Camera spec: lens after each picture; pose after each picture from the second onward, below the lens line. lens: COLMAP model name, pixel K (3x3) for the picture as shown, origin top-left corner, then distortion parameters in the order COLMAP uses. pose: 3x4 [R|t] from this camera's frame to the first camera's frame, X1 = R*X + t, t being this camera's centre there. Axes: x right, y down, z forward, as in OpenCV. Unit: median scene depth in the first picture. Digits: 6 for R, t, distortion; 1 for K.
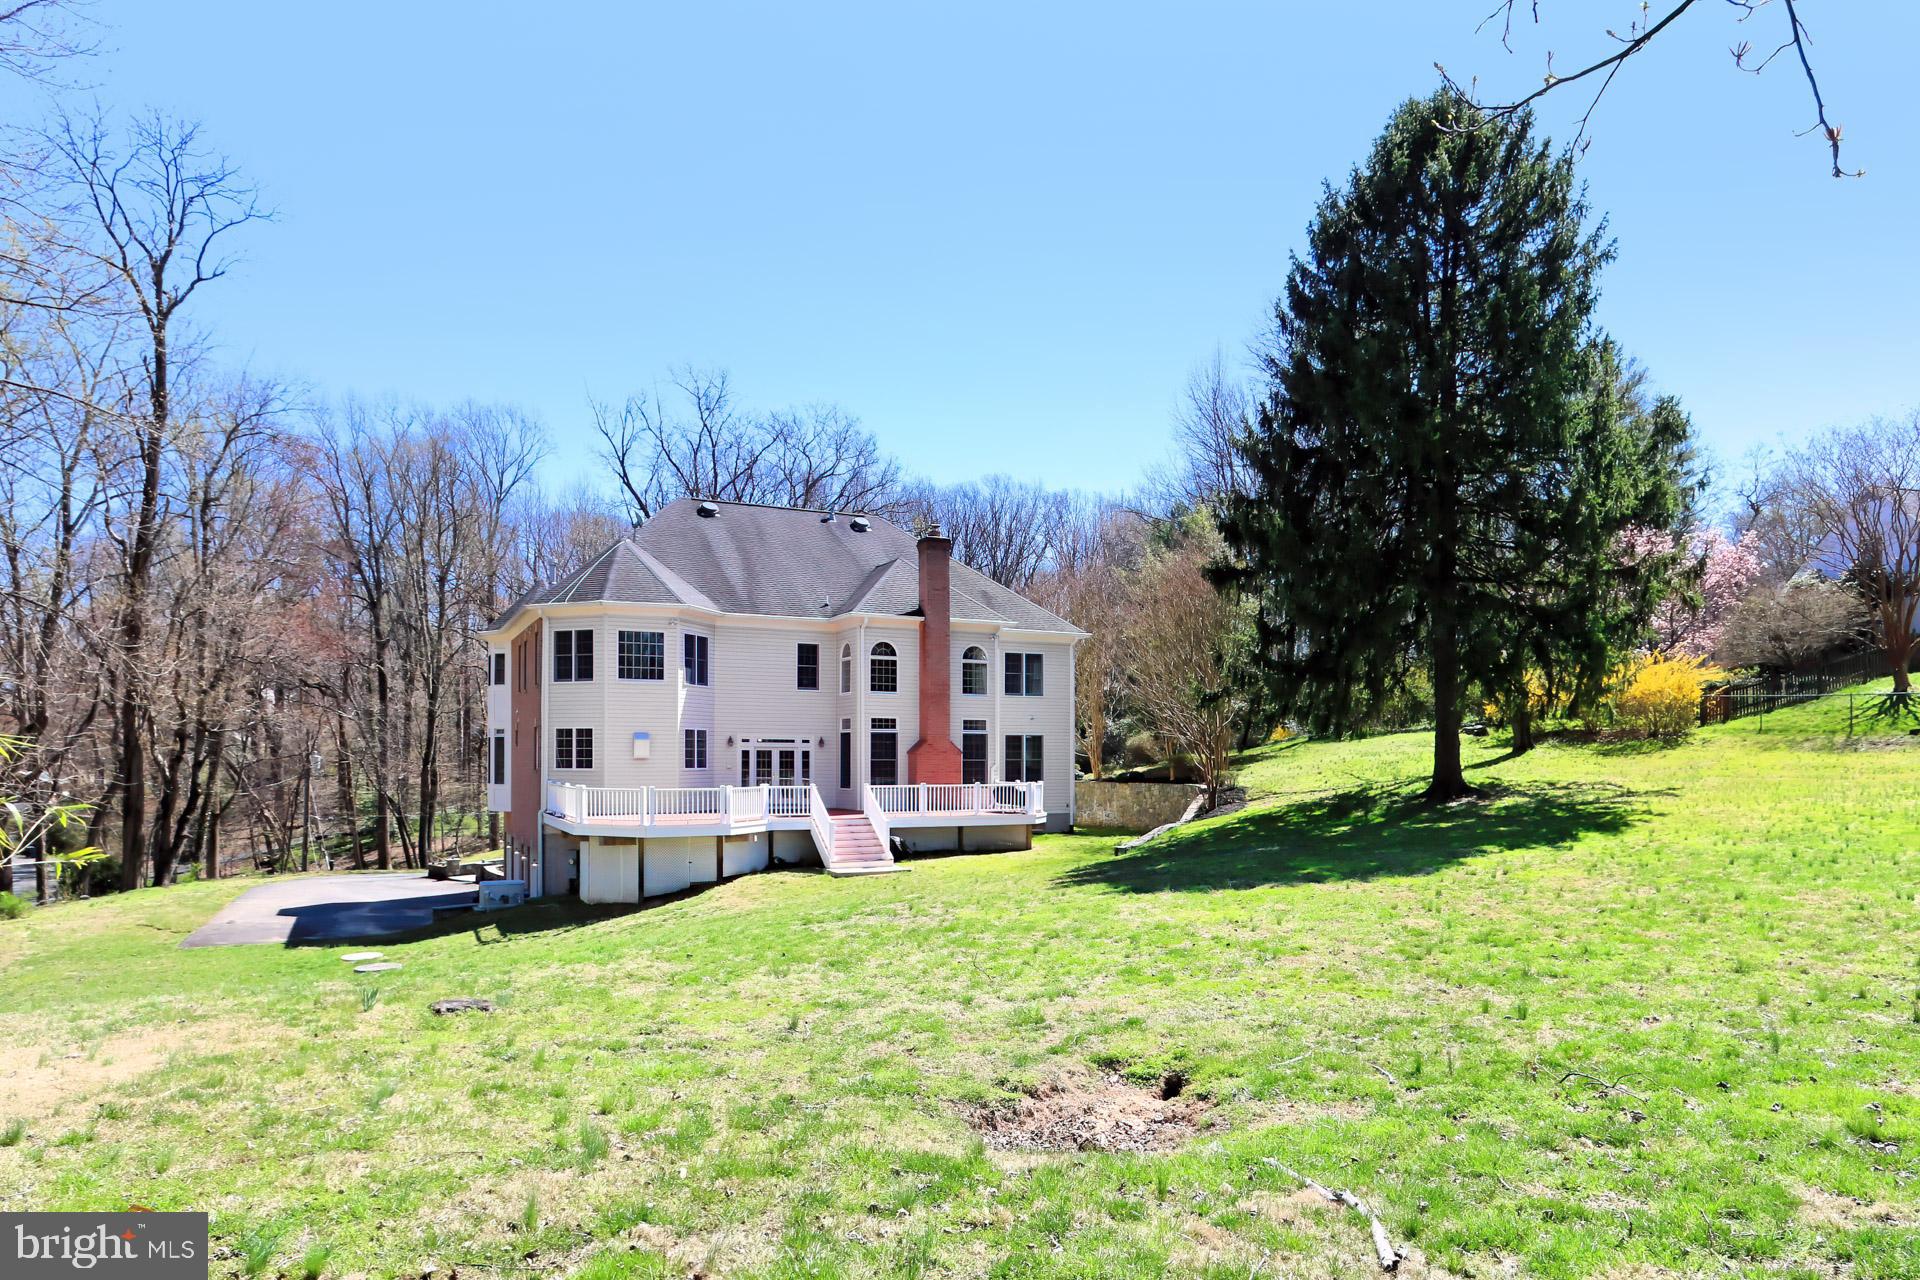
lens RADIAL K [[1147.5, 0, 935.9], [0, 1147.5, 741.6], [0, 0, 1]] dist [-0.018644, 0.013373]
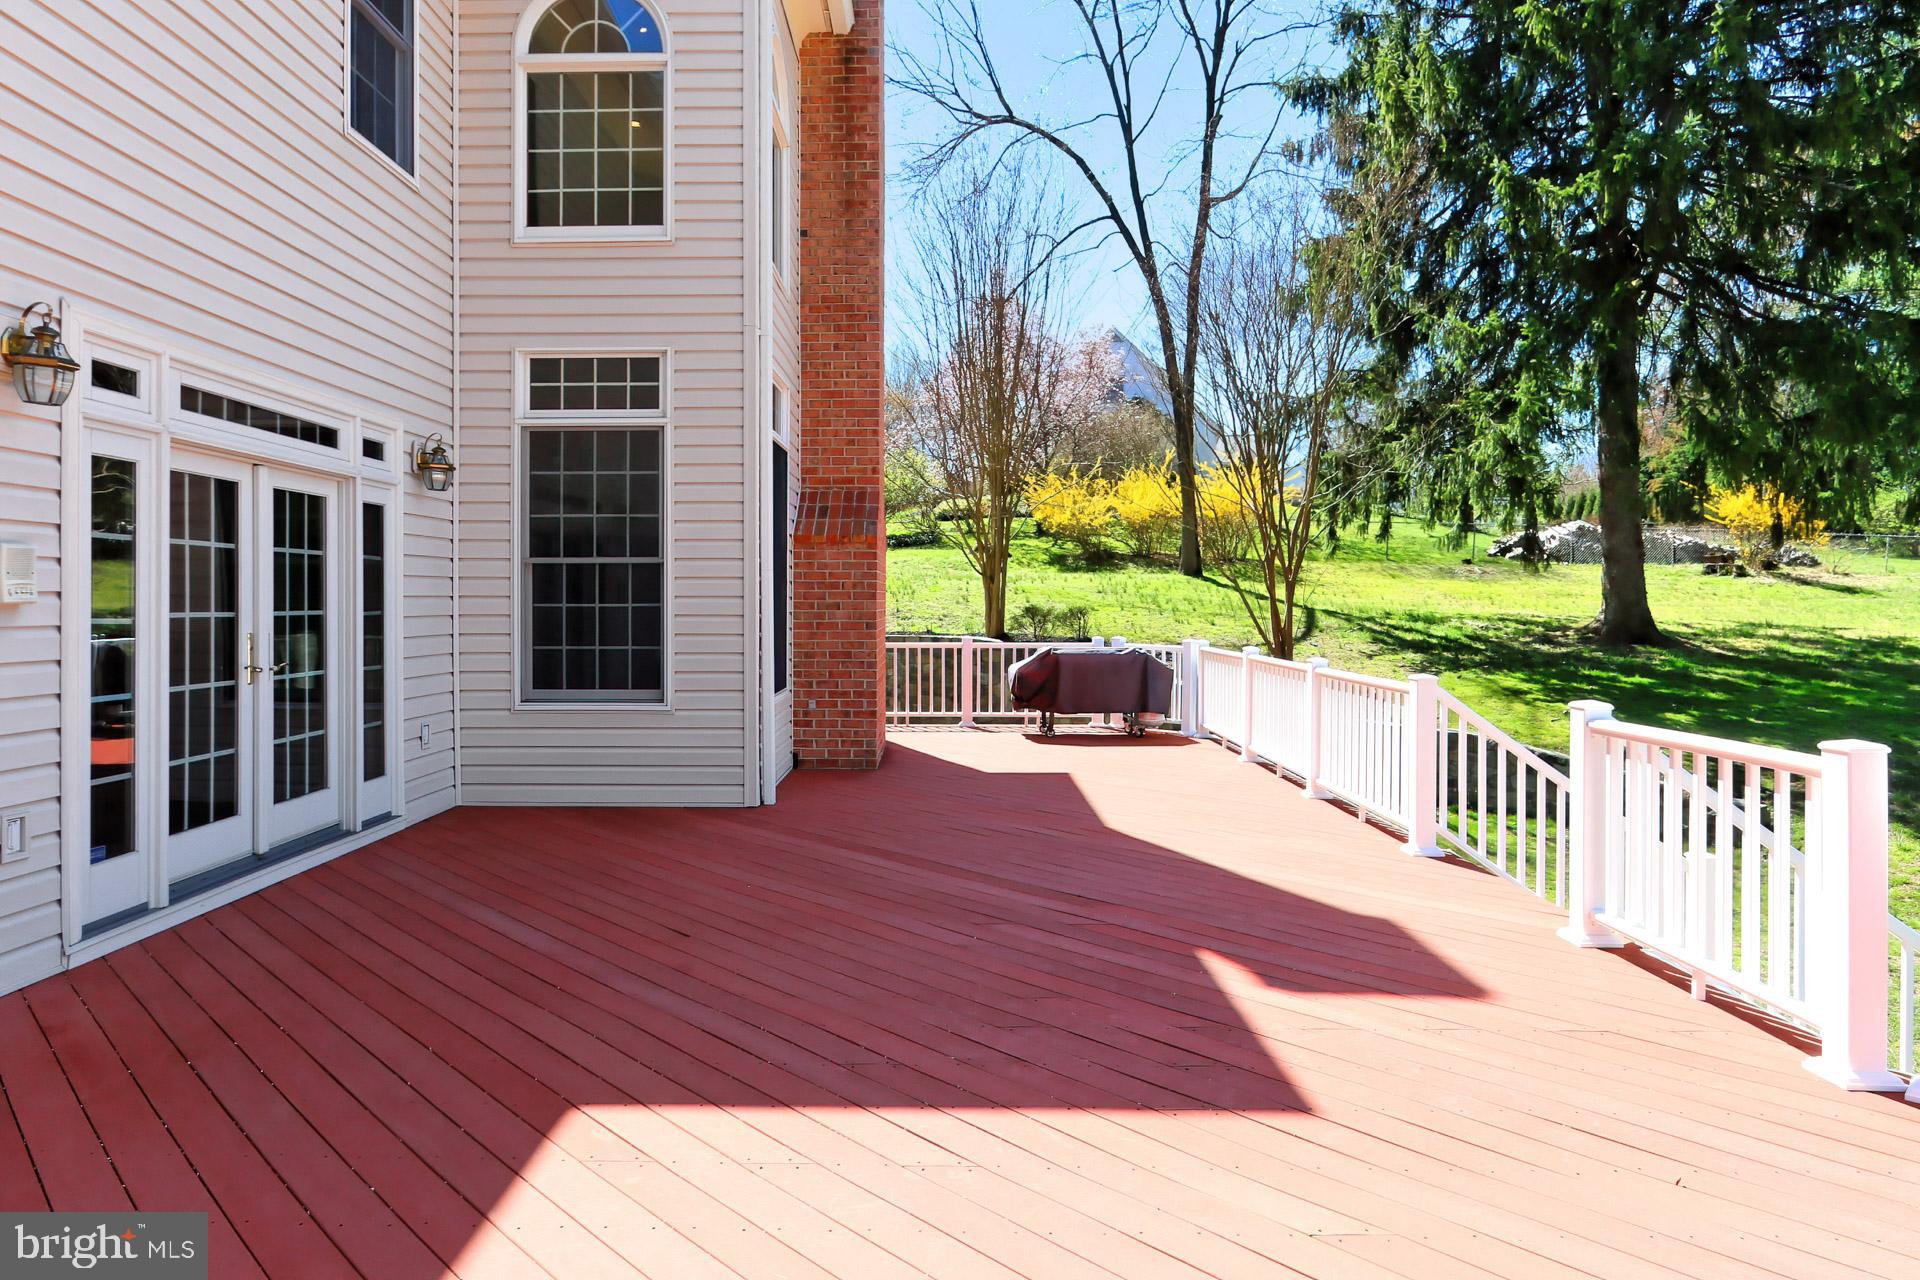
lens RADIAL K [[1147.5, 0, 918.1], [0, 1147.5, 605.2], [0, 0, 1]] dist [-0.018644, 0.013373]
pose [[0.453566, -0.003935, 0.891214, -0.235179], [-0.014465, 0.999826, 0.011777, 0.020618], [-0.891105, -0.018233, 0.453430, 0.868728]]
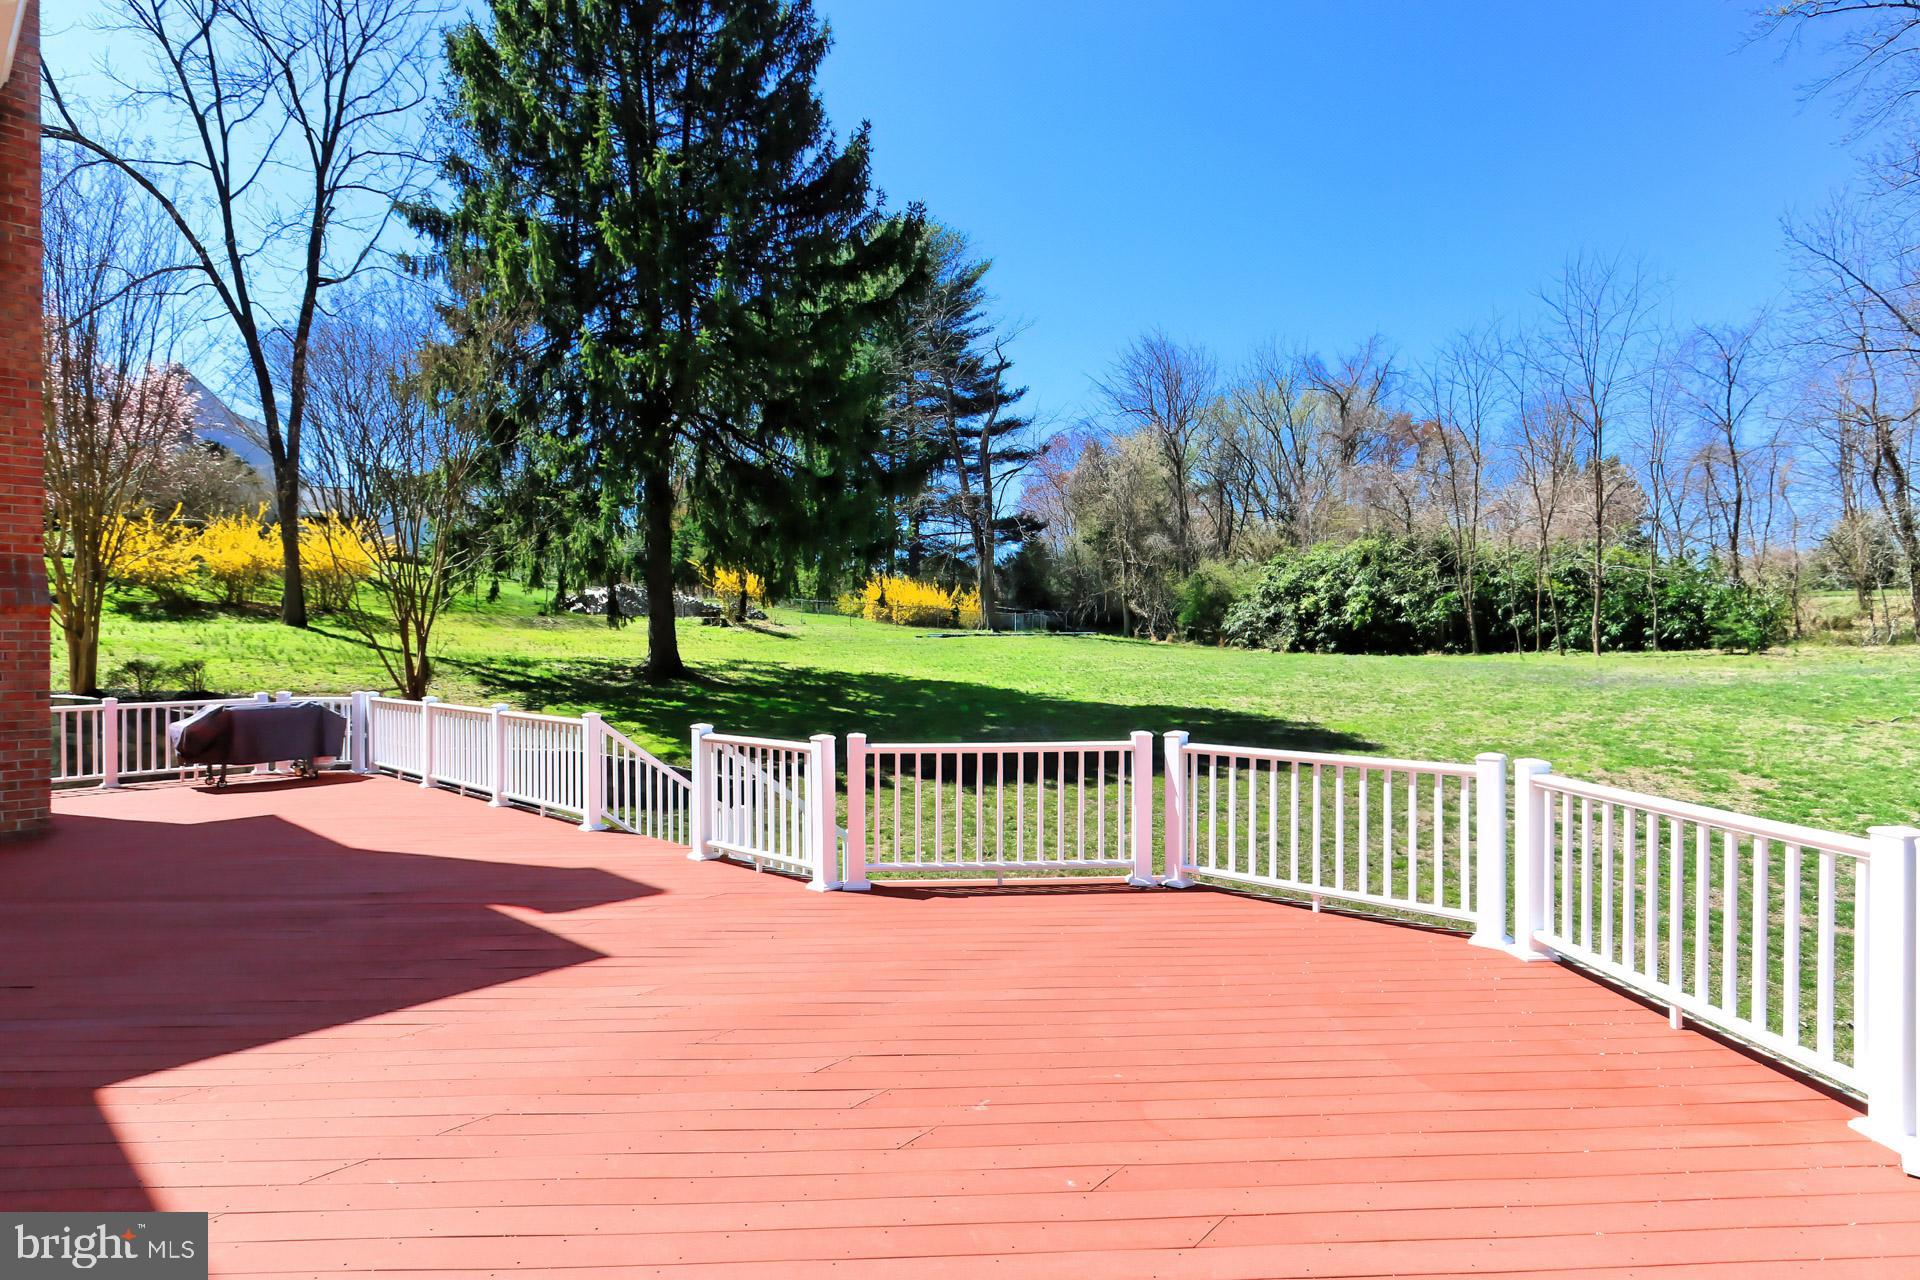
lens RADIAL K [[1026.1, 0, 918.0], [0, 1026.1, 632.4], [0, 0, 1]] dist [-0.005332, 0.003791]
pose [[-0.346113, 0.004371, 0.938183, -0.293029], [-0.006553, 0.999953, -0.007077, 0.014835], [-0.938170, -0.008597, -0.346069, 0.889175]]
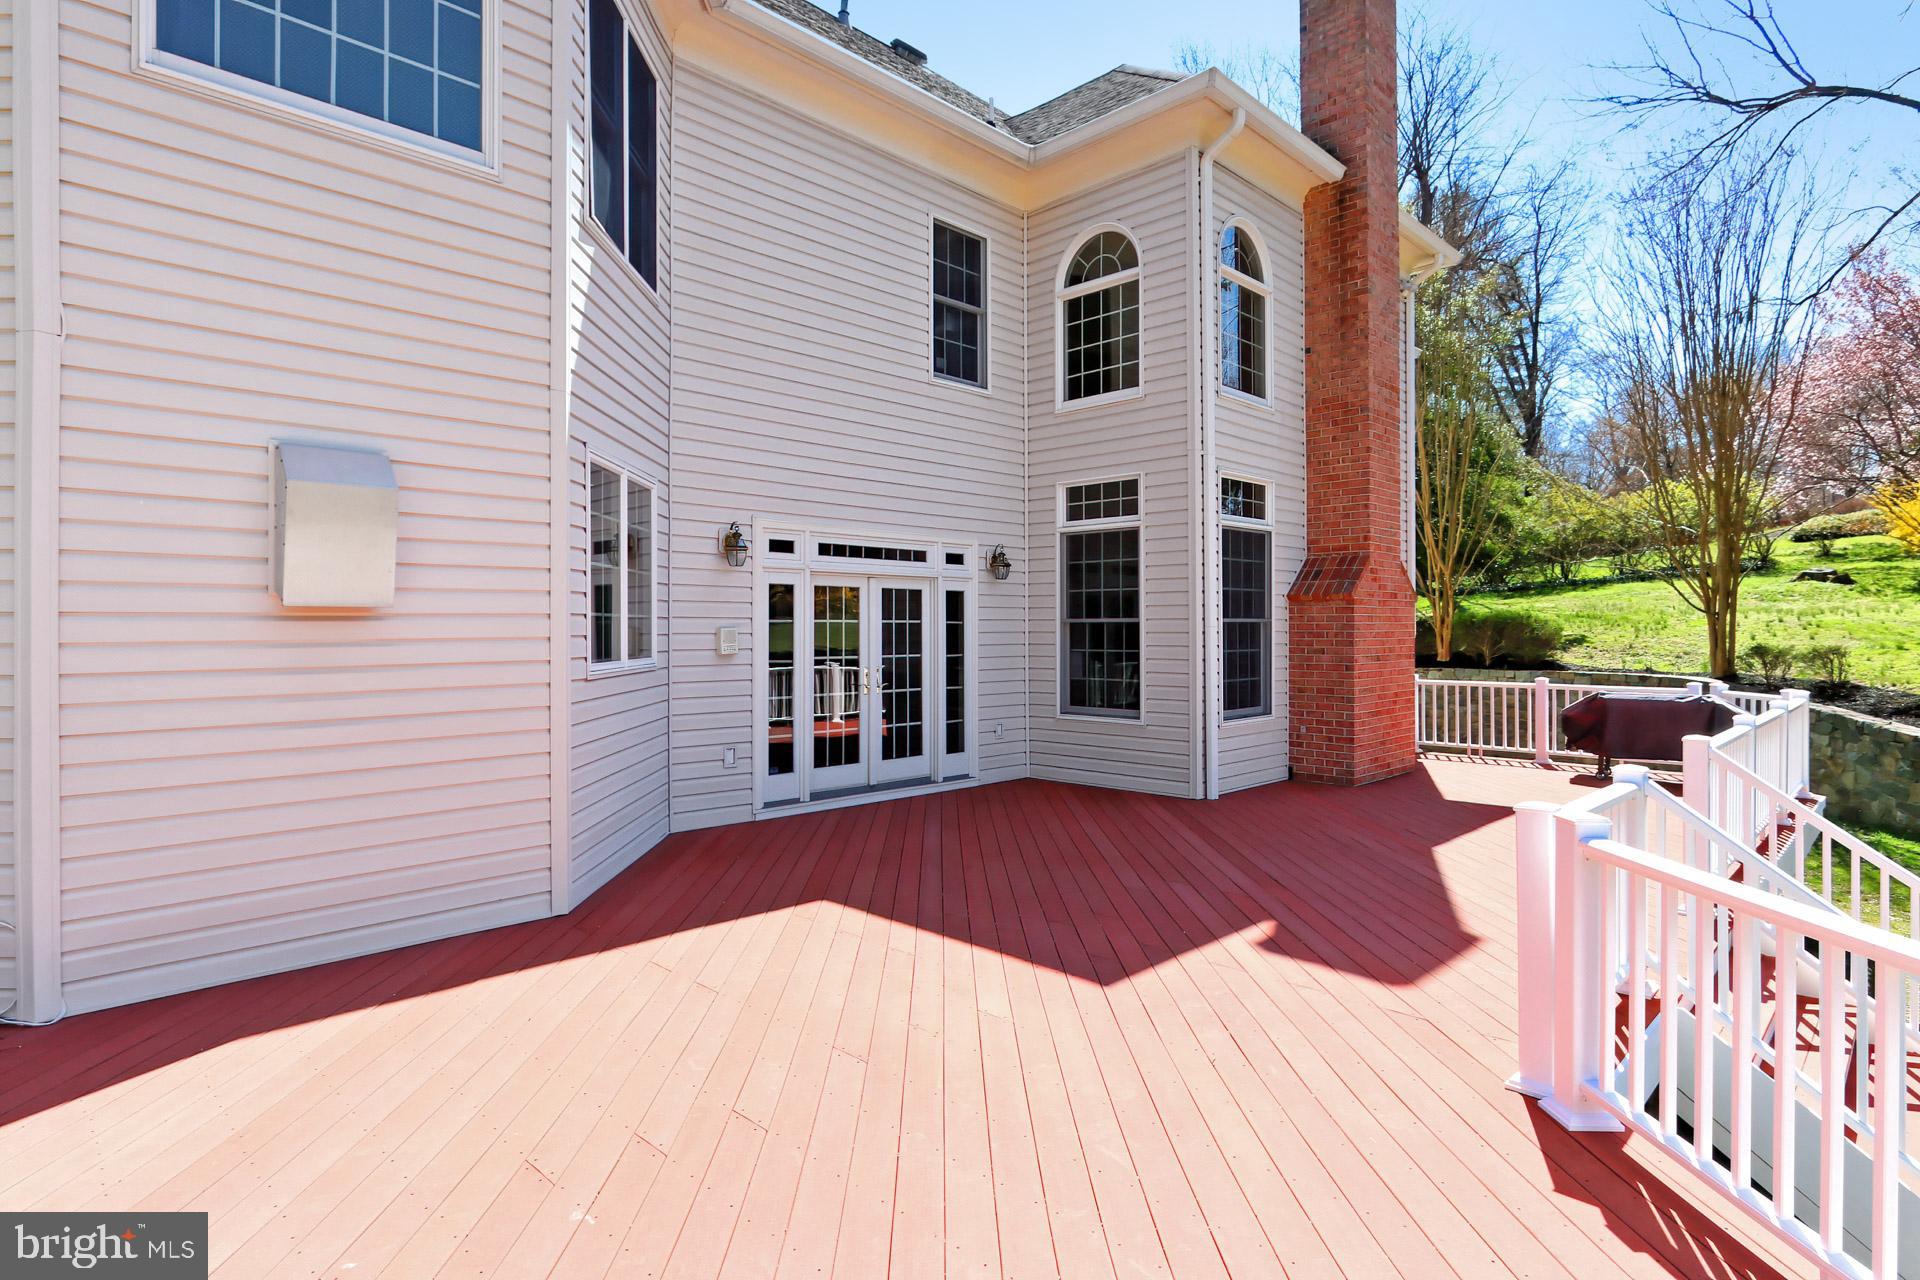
lens RADIAL K [[1026.1, 0, 950.0], [0, 1026.1, 624.5], [0, 0, 1]] dist [-0.005332, 0.003791]
pose [[0.945924, -0.001421, 0.324385, -0.204755], [-0.003090, 0.999906, 0.013390, 0.013476], [-0.324373, -0.013668, 0.945830, 0.770353]]
